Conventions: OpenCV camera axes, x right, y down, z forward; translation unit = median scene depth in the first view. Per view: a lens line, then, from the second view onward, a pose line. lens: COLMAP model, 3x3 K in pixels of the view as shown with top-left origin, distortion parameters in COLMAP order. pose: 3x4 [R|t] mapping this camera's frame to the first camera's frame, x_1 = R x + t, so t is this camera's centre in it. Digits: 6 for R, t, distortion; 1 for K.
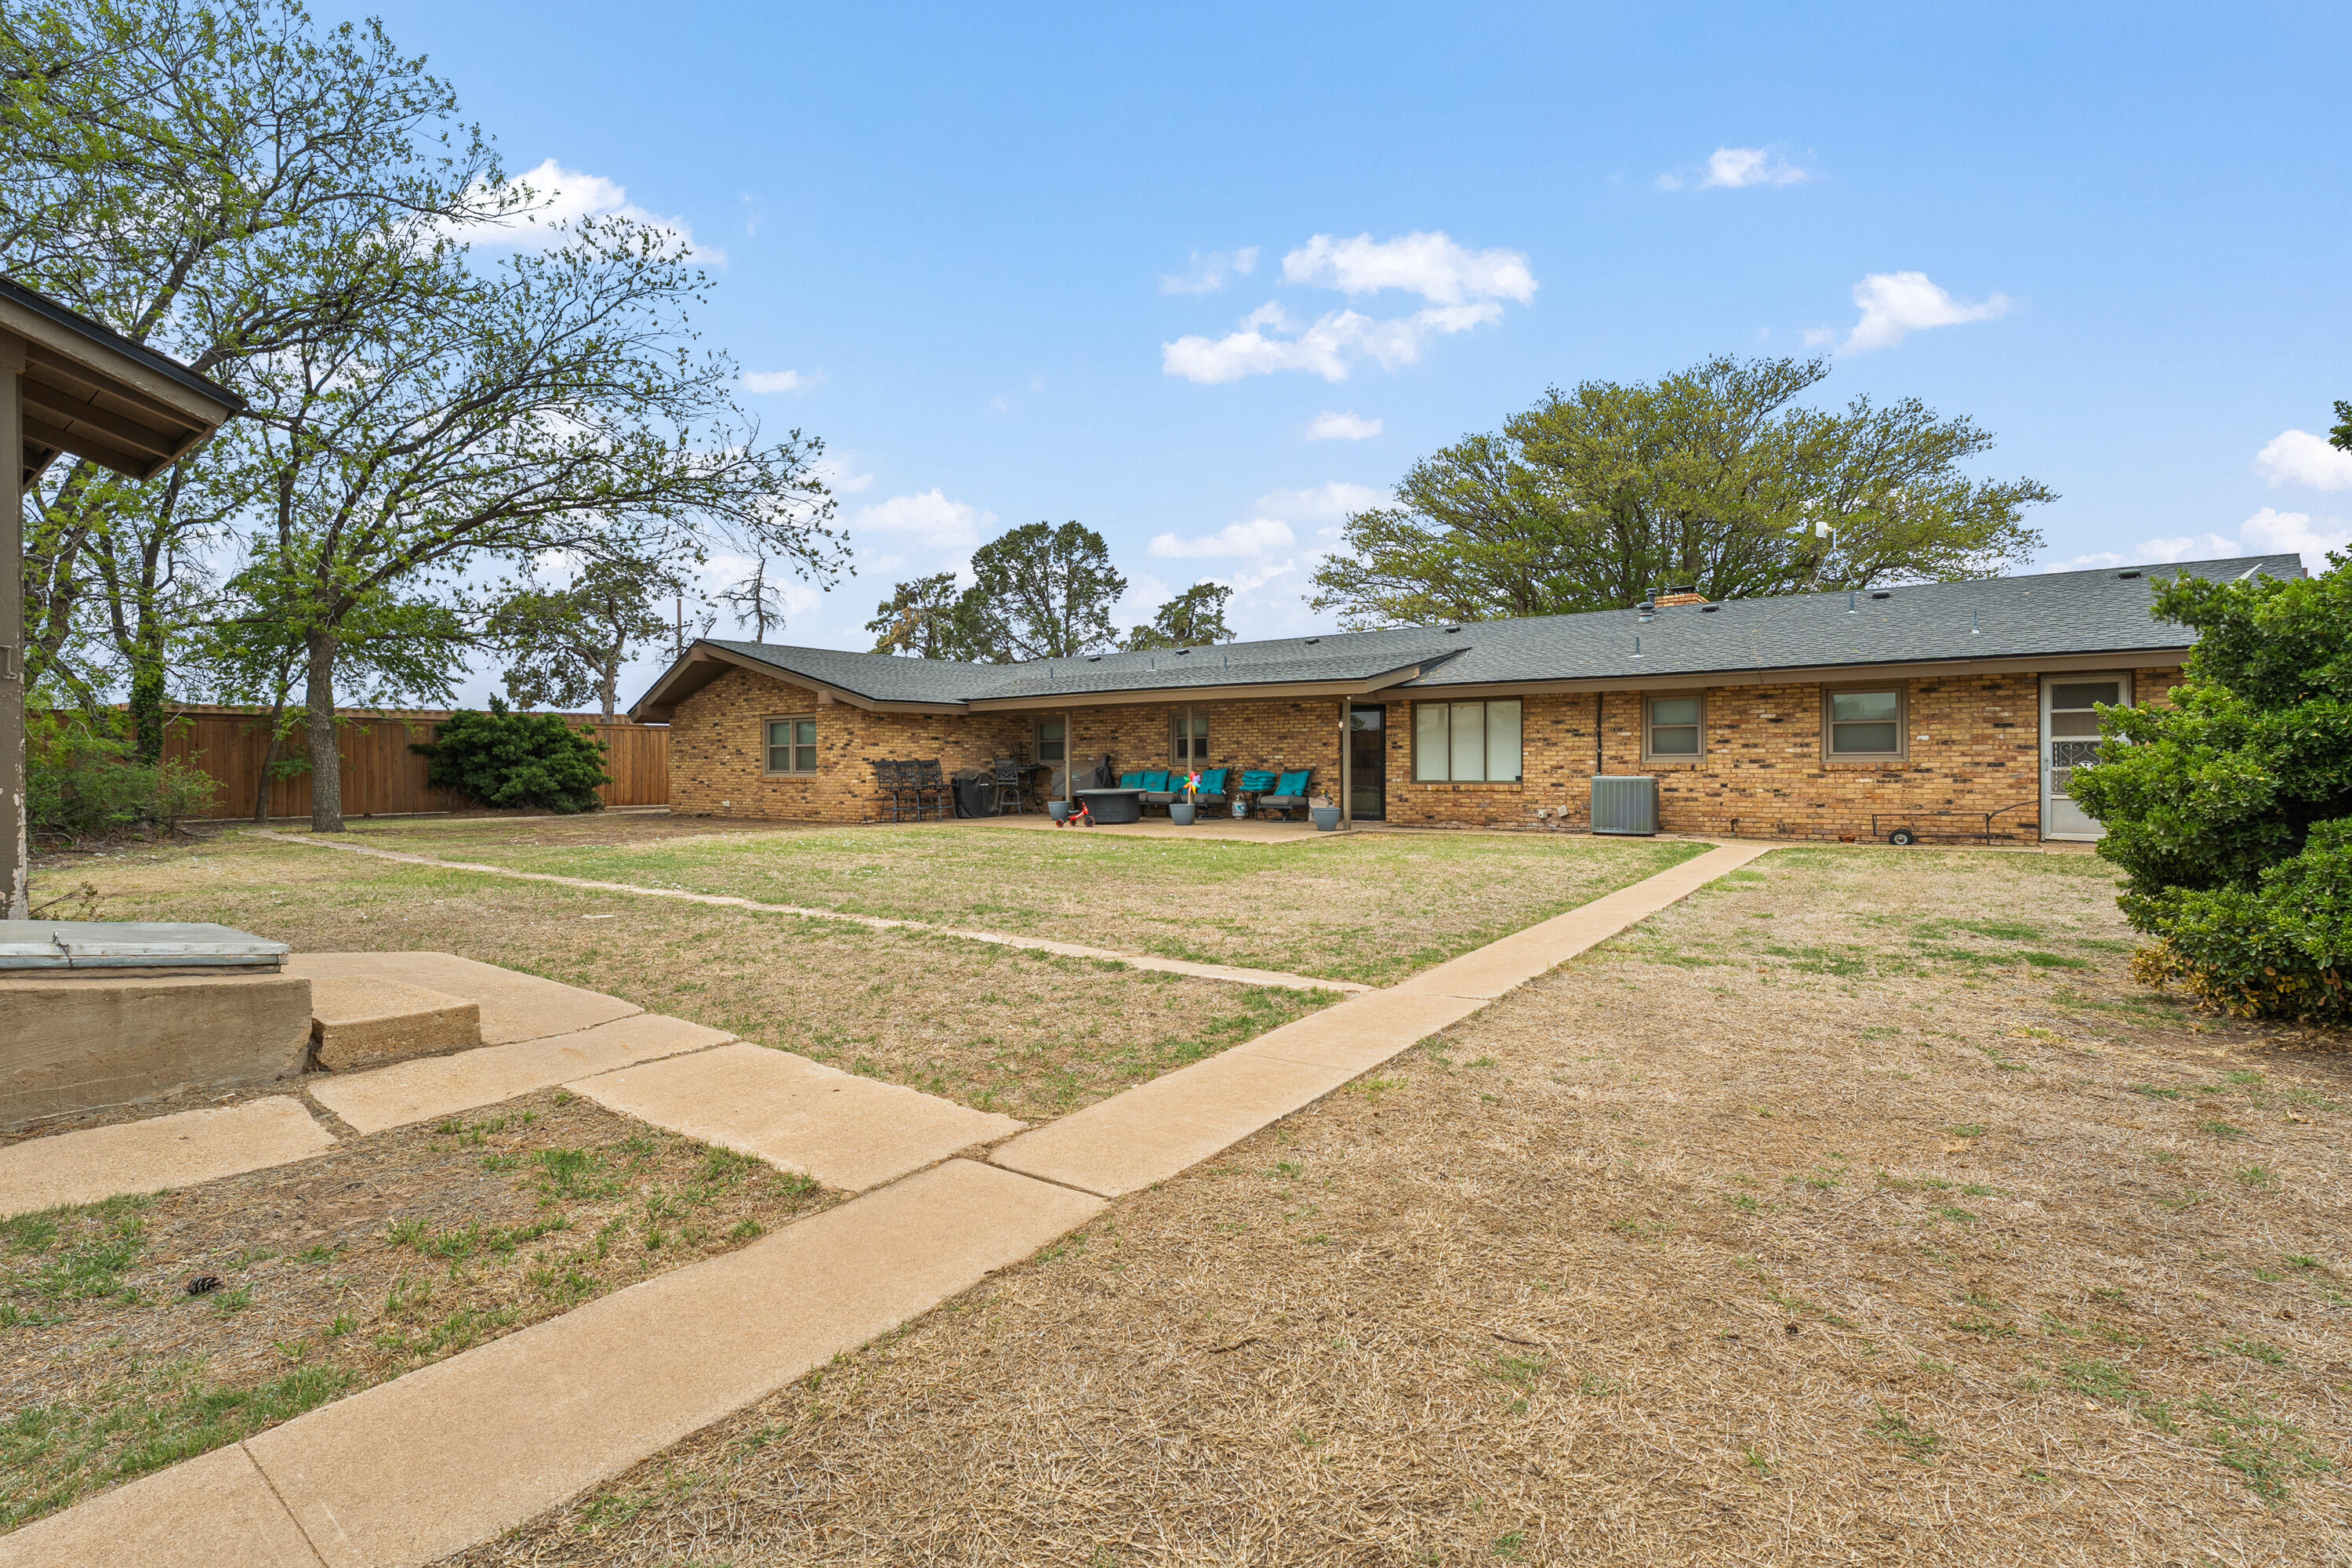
lens RADIAL K [[1064.1, 0, 1178.9], [0, 1064.1, 763.6], [0, 0, 1]] dist [-0.001574, 0.000040]
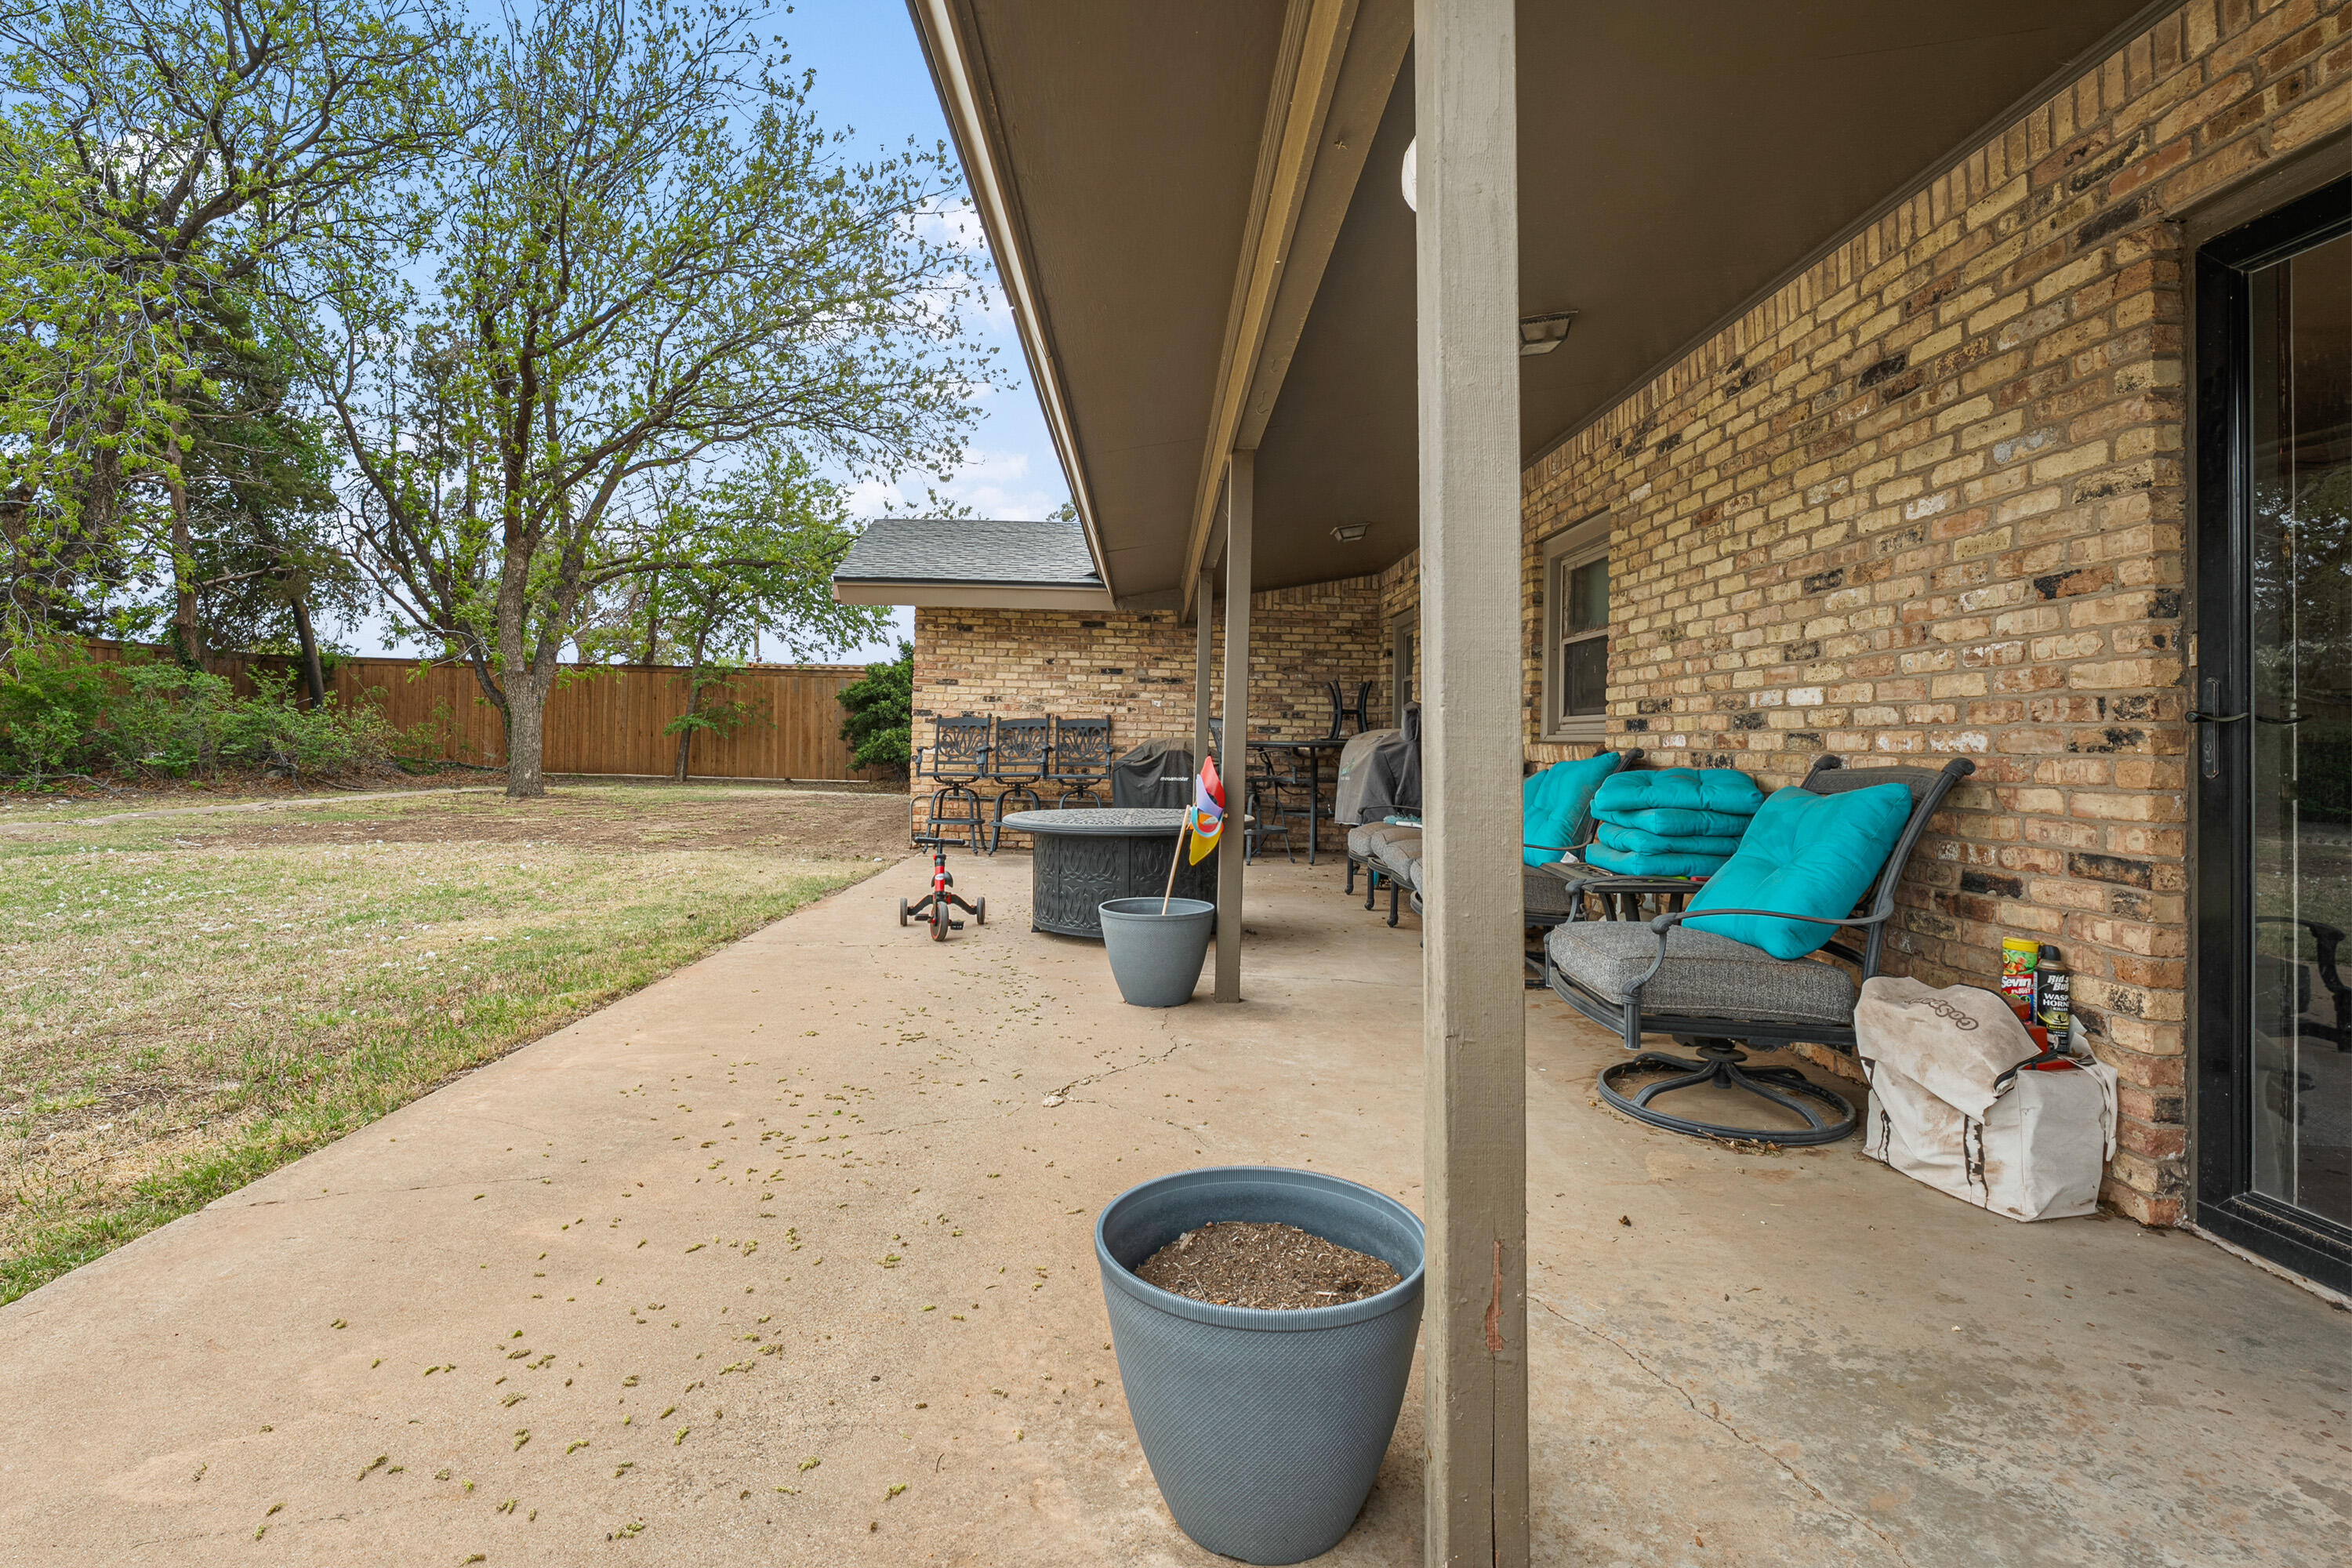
lens RADIAL K [[1119.1, 0, 1137.8], [0, 1119.1, 709.2], [0, 0, 1]] dist [-0.002865, -0.001123]
pose [[0.593100, -0.000545, -0.805129, 0.150290], [-0.029879, 0.999296, -0.022688, 0.002696], [0.804574, 0.037513, 0.592666, 0.688387]]
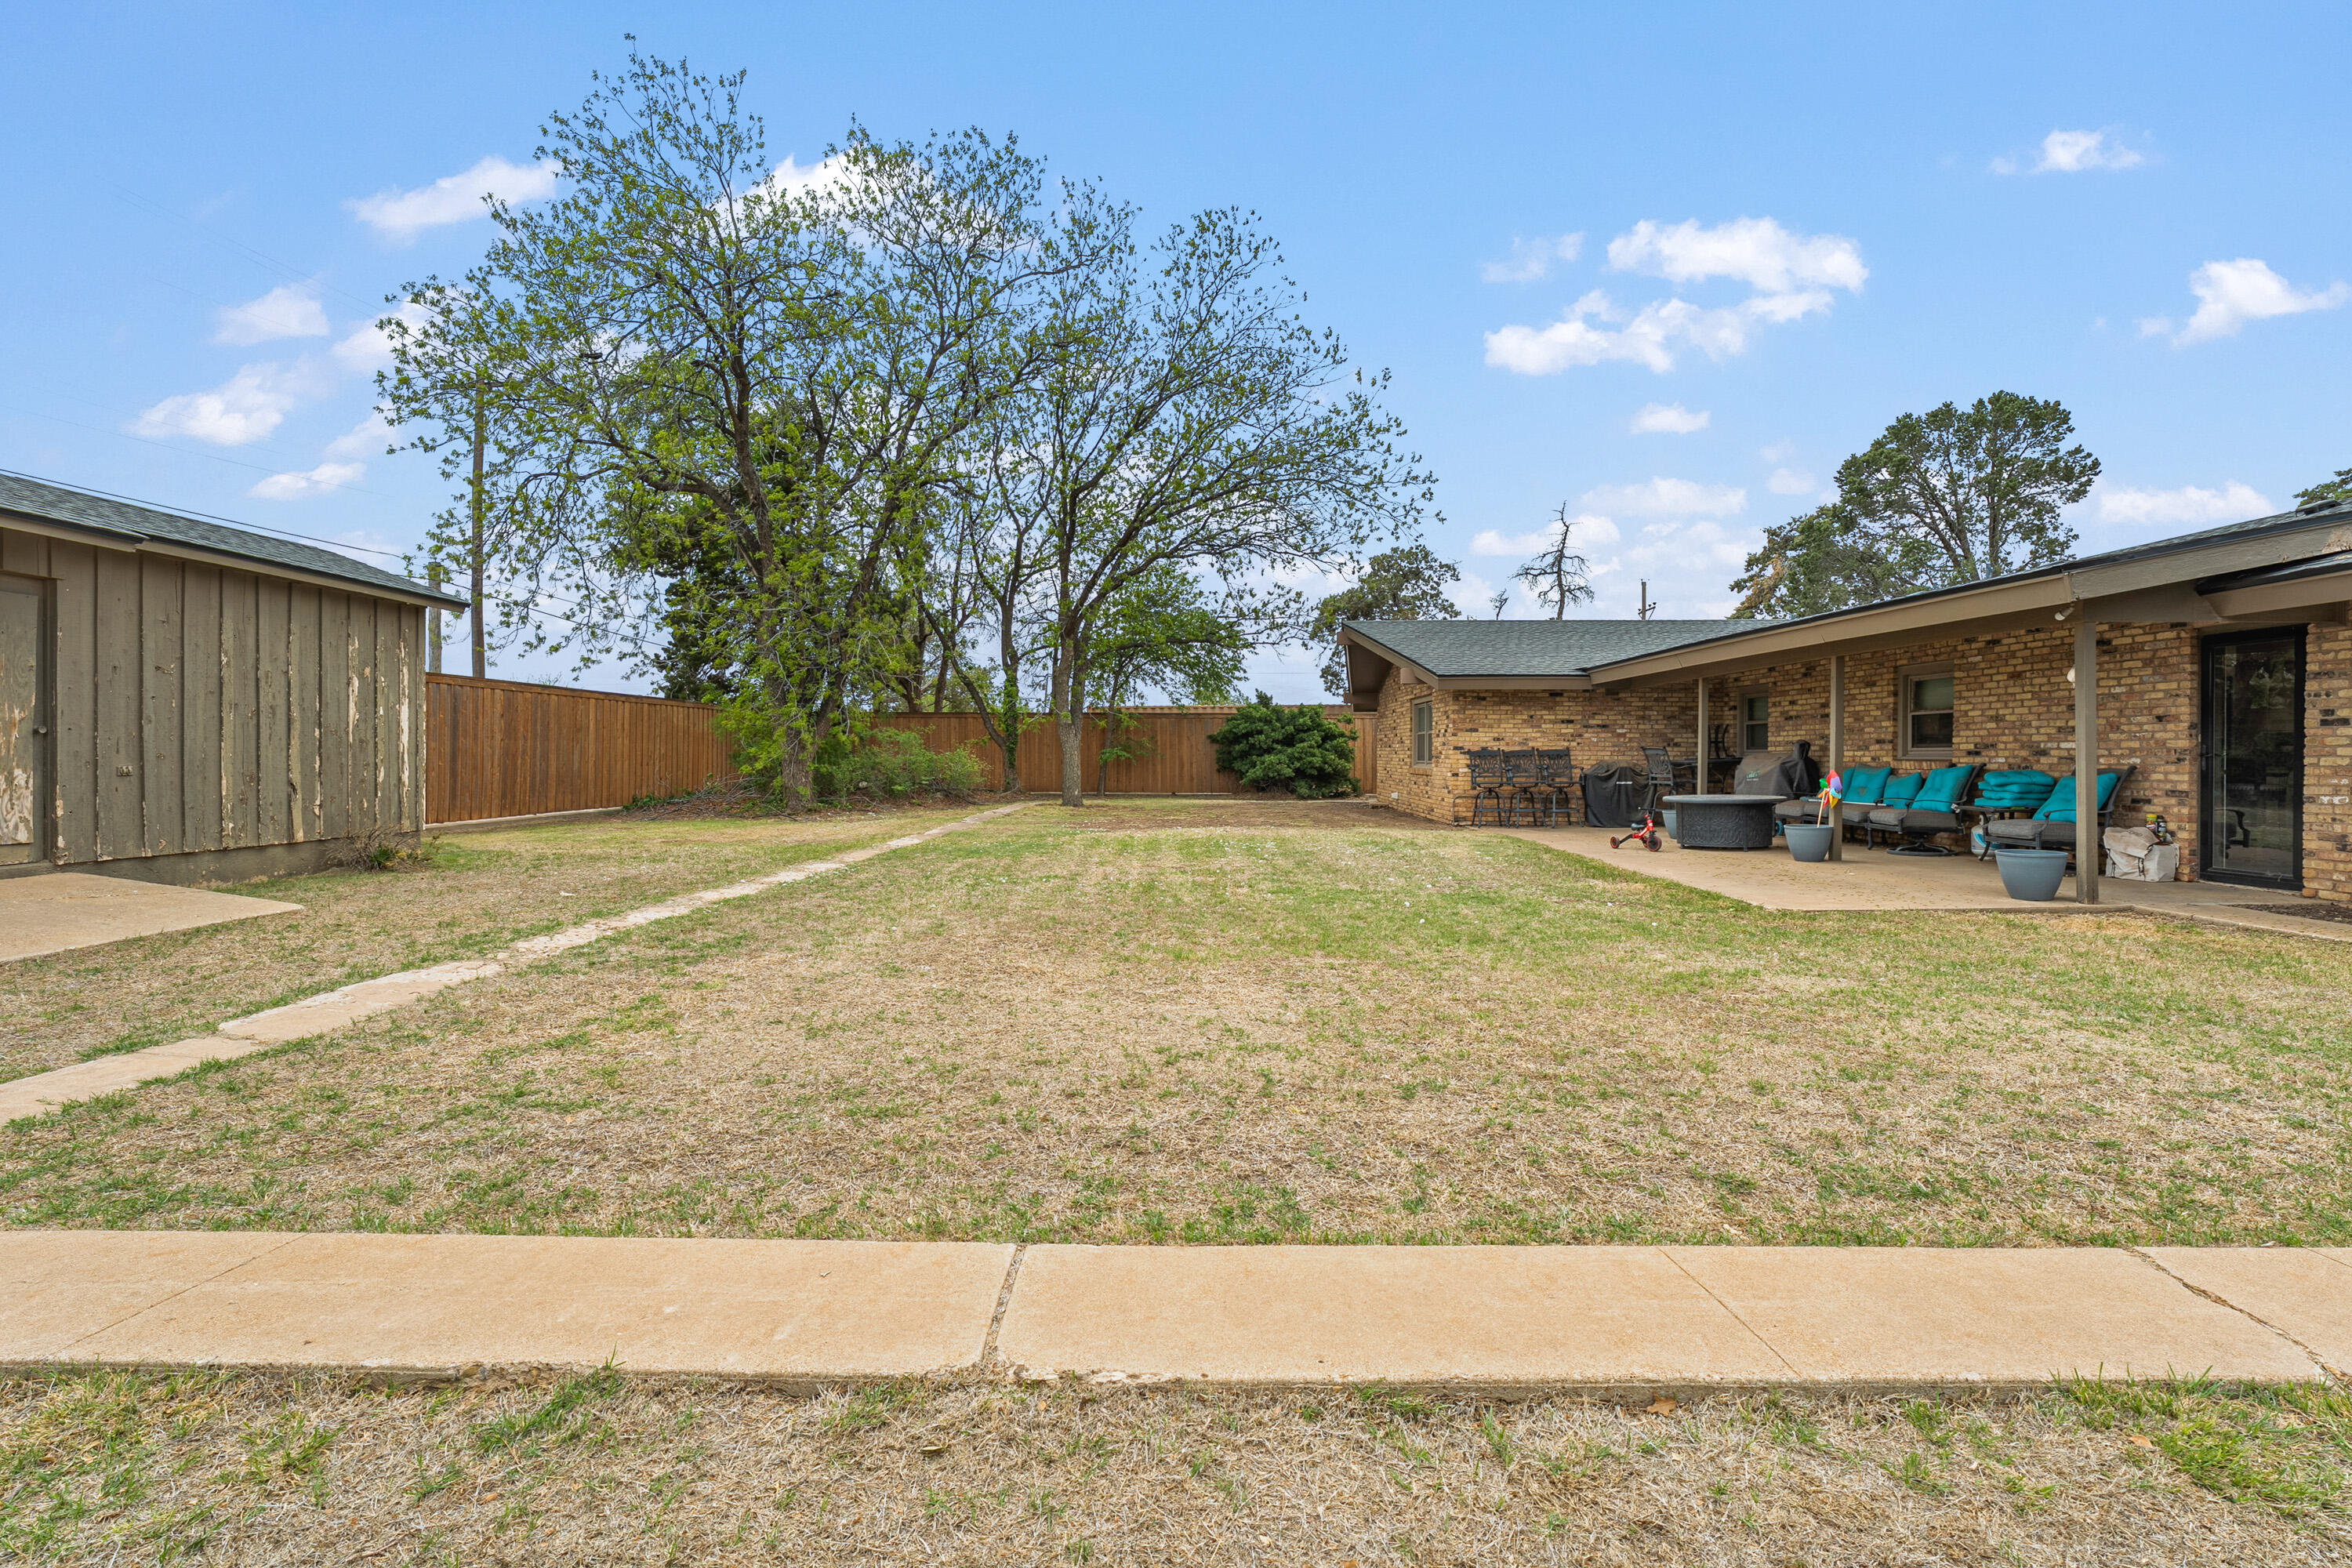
lens RADIAL K [[1064.1, 0, 1178.9], [0, 1064.1, 763.6], [0, 0, 1]] dist [-0.001574, 0.000040]
pose [[0.584786, 0.013480, -0.811076, 0.221856], [-0.004952, 0.999903, 0.013049, -0.001651], [0.811173, -0.003615, 0.584795, 0.299231]]
